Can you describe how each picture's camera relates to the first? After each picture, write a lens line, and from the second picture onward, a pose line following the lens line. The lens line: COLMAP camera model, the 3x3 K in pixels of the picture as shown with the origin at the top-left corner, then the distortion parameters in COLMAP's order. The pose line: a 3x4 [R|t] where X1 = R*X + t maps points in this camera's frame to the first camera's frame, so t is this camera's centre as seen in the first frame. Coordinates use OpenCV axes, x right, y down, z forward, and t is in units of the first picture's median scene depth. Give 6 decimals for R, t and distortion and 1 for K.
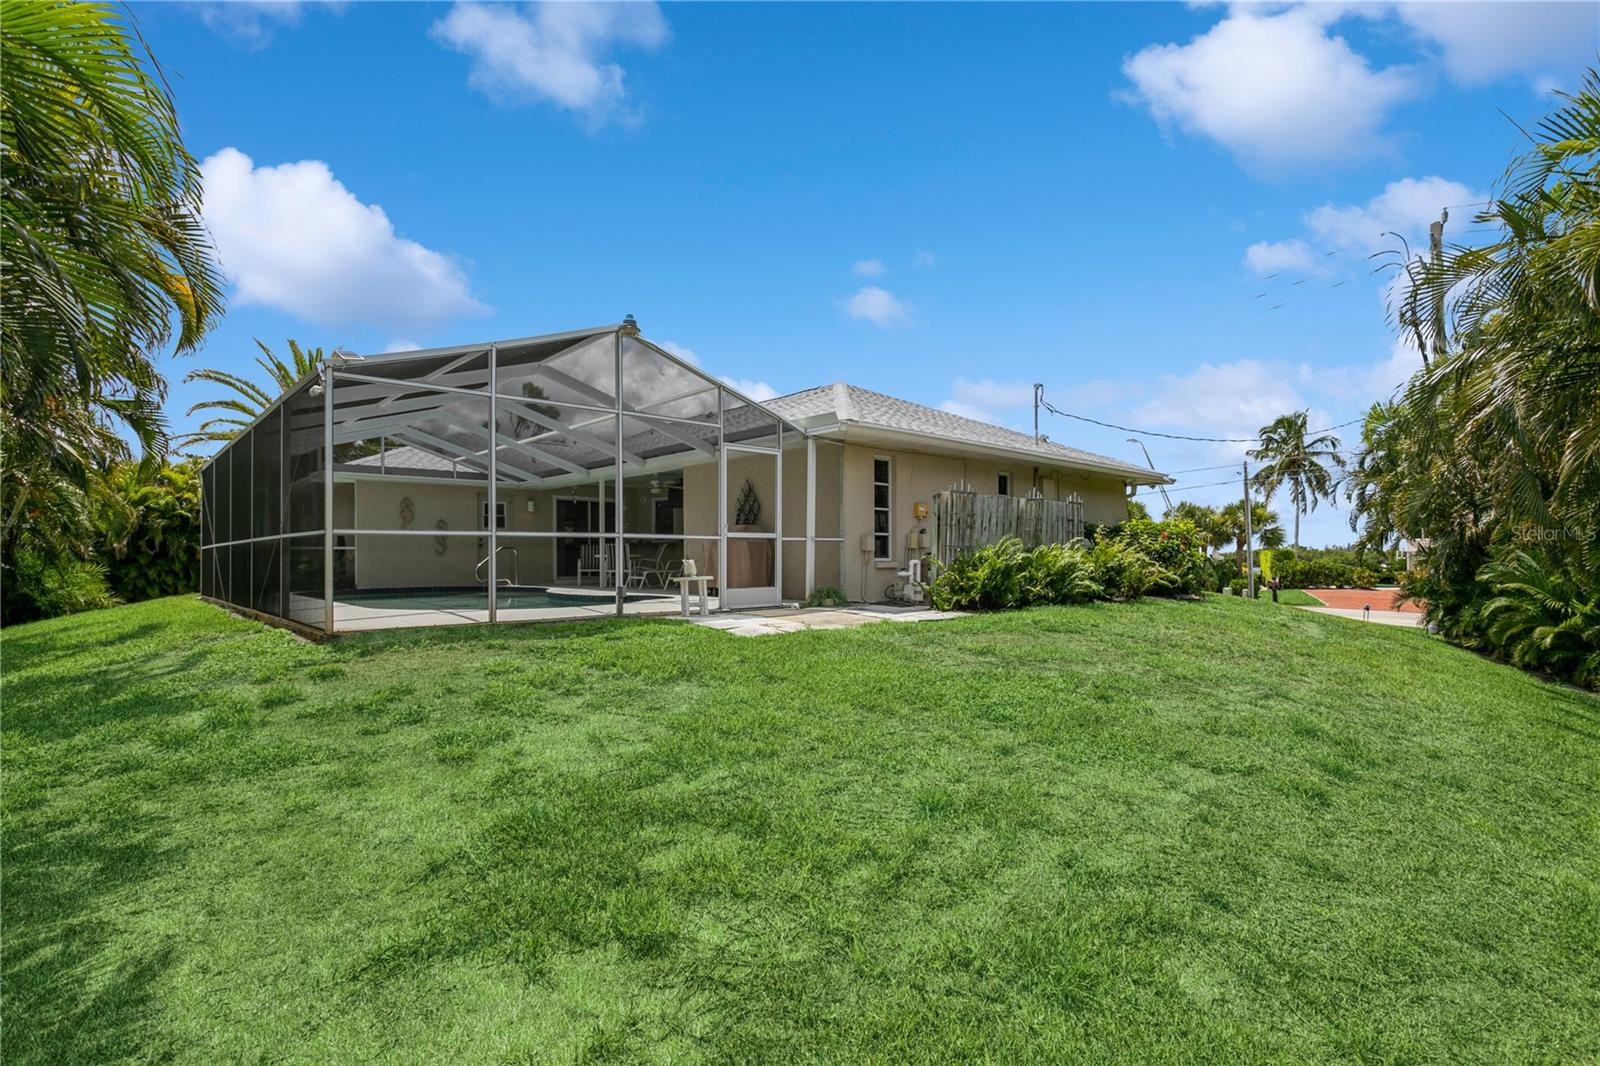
lens RADIAL K [[773.3, 0, 807.1], [0, 773.3, 536.1], [0, 0, 1]] dist [0.005898, 0.003733]
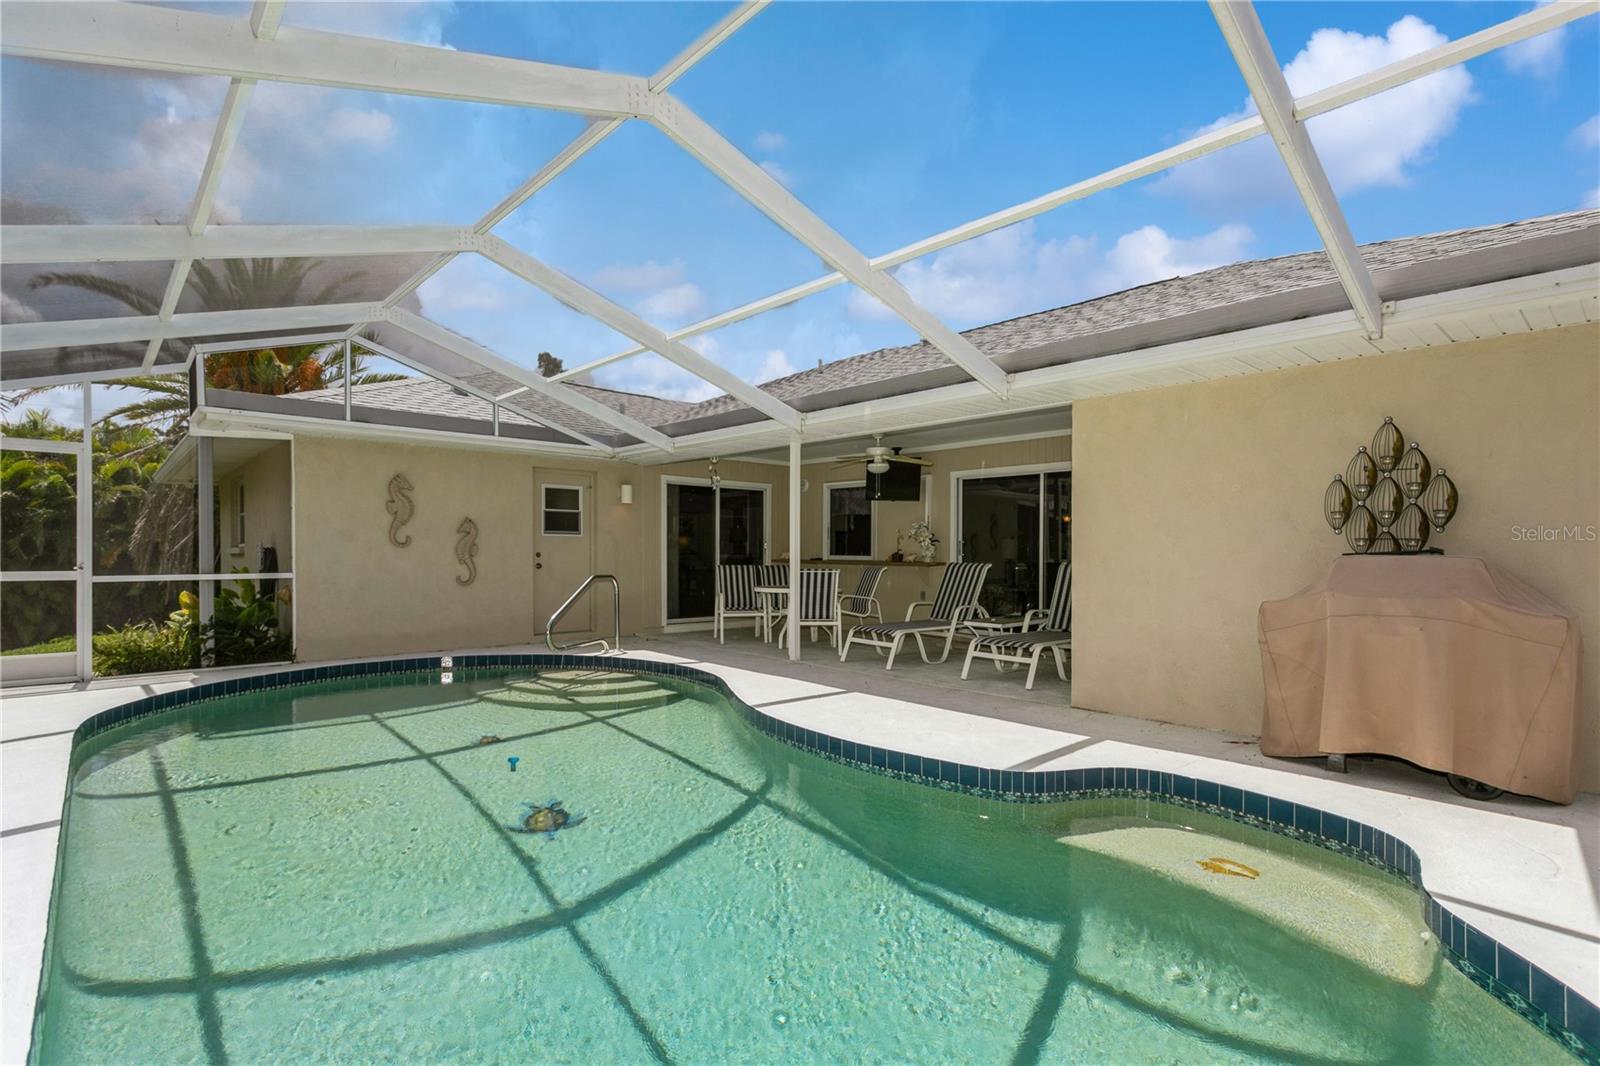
lens RADIAL K [[773.3, 0, 811.3], [0, 773.3, 543.3], [0, 0, 1]] dist [0.005898, 0.003733]
pose [[0.999968, 0.007998, 0.000345, -0.243937], [-0.008004, 0.999736, 0.021560, -0.017147], [-0.000172, -0.021562, 0.999767, 0.485728]]
